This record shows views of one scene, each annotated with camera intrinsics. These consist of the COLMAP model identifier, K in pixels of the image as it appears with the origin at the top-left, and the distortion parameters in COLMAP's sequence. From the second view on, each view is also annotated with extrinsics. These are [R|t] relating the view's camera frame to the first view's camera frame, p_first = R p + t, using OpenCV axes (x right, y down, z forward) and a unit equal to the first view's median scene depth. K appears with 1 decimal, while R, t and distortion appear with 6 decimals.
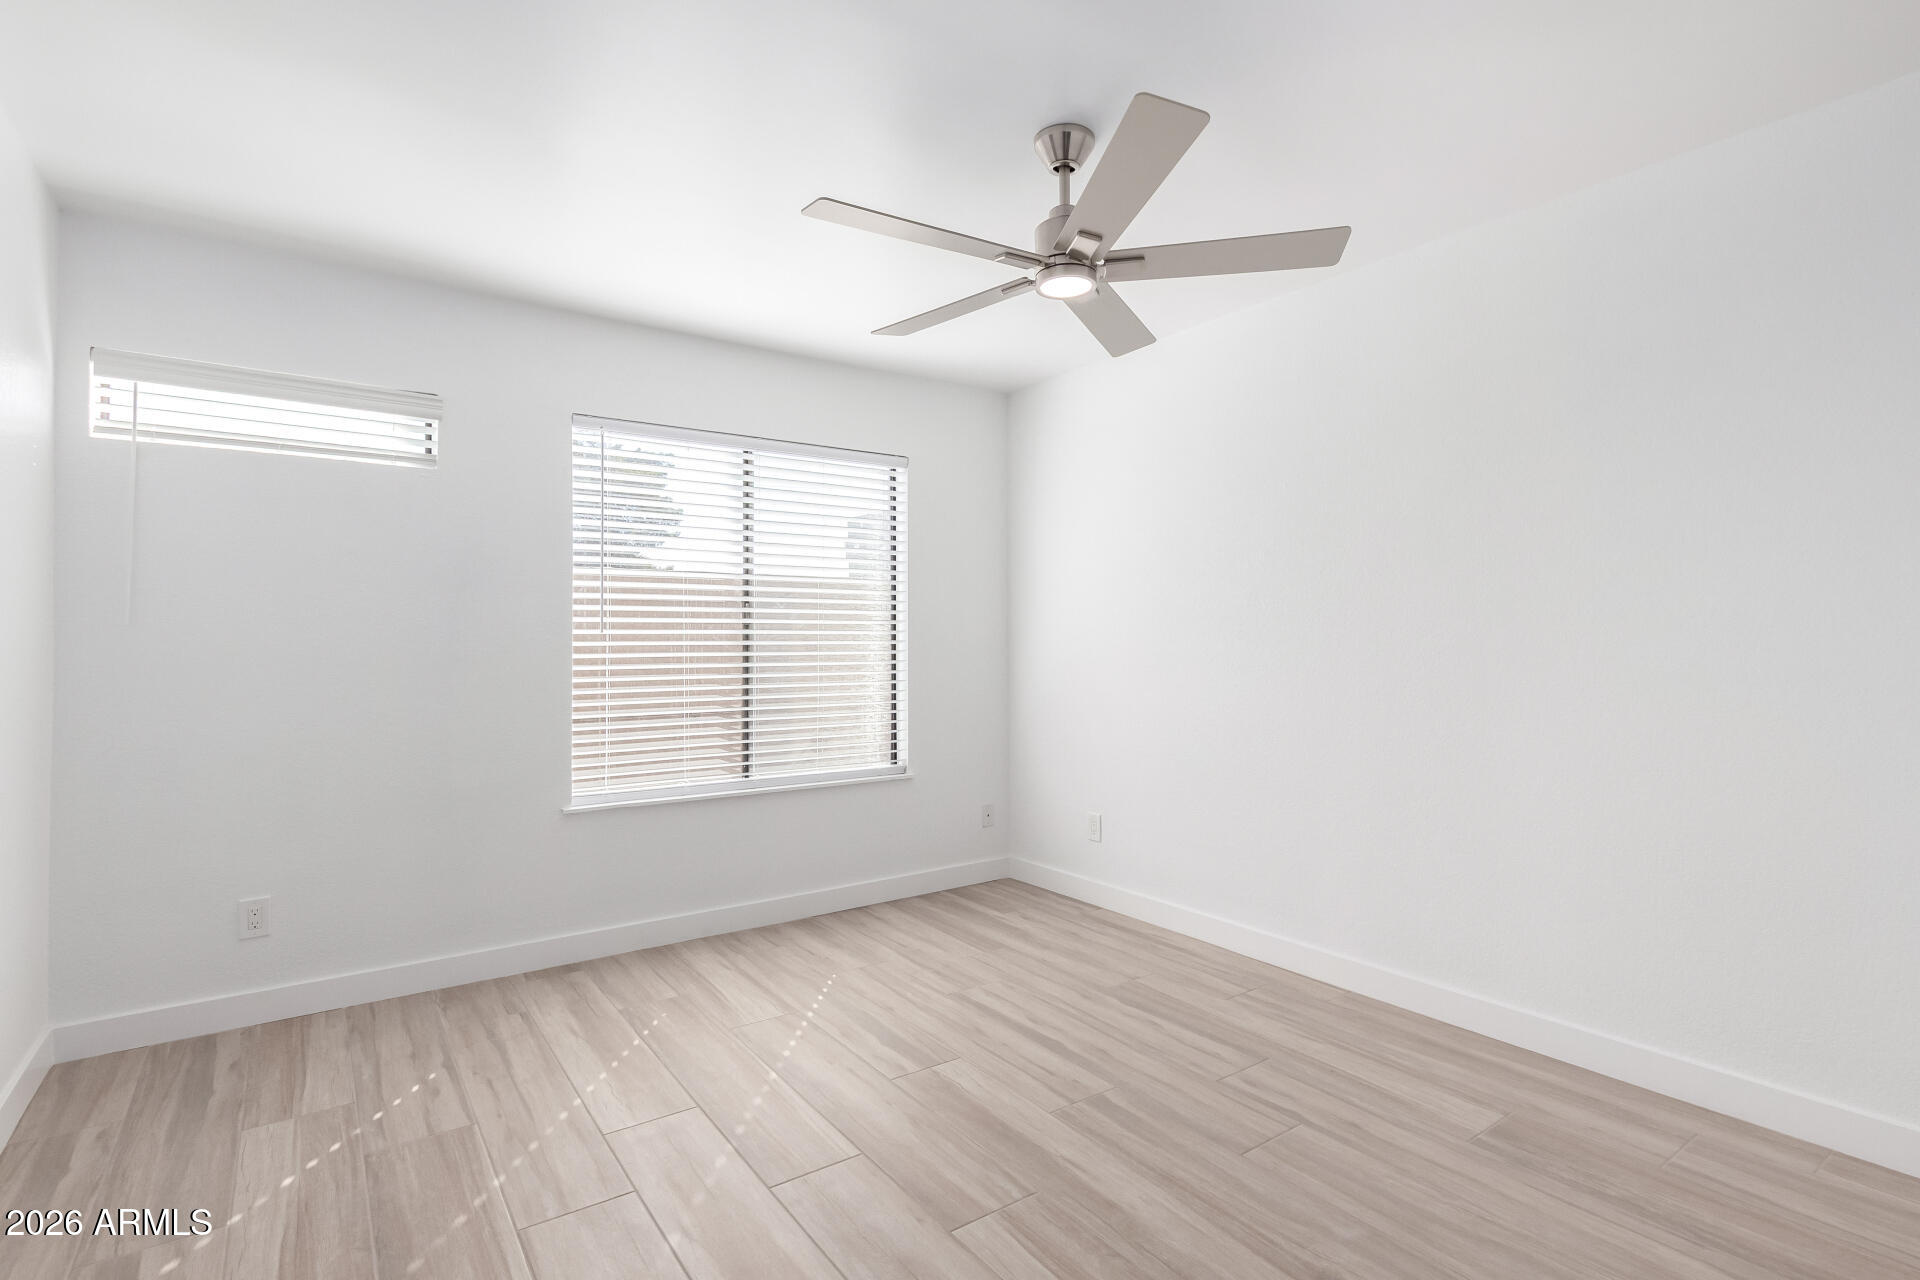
lens RADIAL K [[904.8, 0, 959.7], [0, 904.8, 640.2], [0, 0, 1]] dist [0.000653, 0.000020]
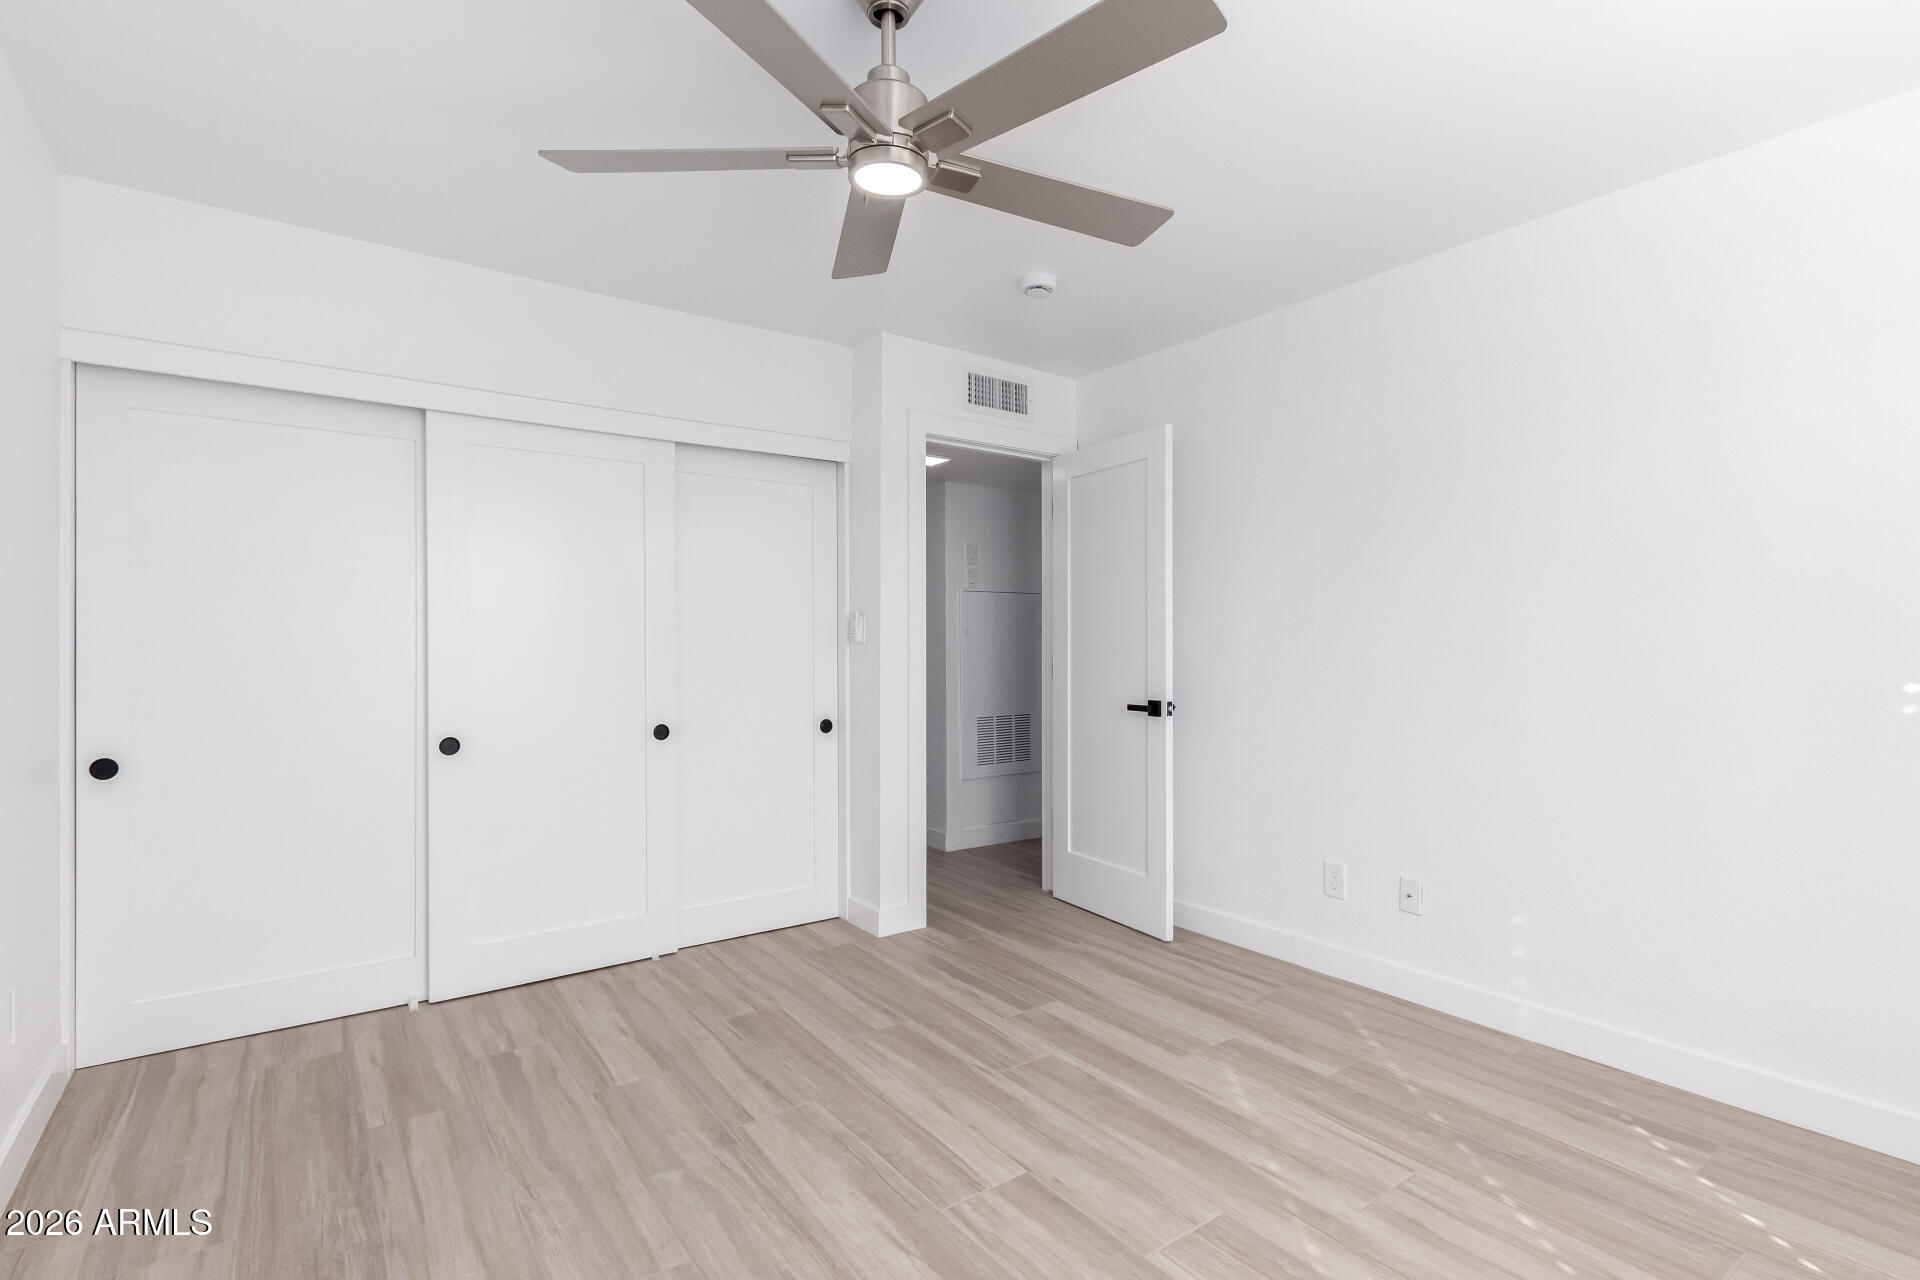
lens RADIAL K [[904.8, 0, 959.3], [0, 904.8, 639.0], [0, 0, 1]] dist [0.000653, 0.000020]
pose [[-0.999933, 0.006889, -0.009264, 0.075754], [0.006881, 0.999976, 0.000825, -0.001700], [0.009270, 0.000761, -0.999957, 2.015788]]
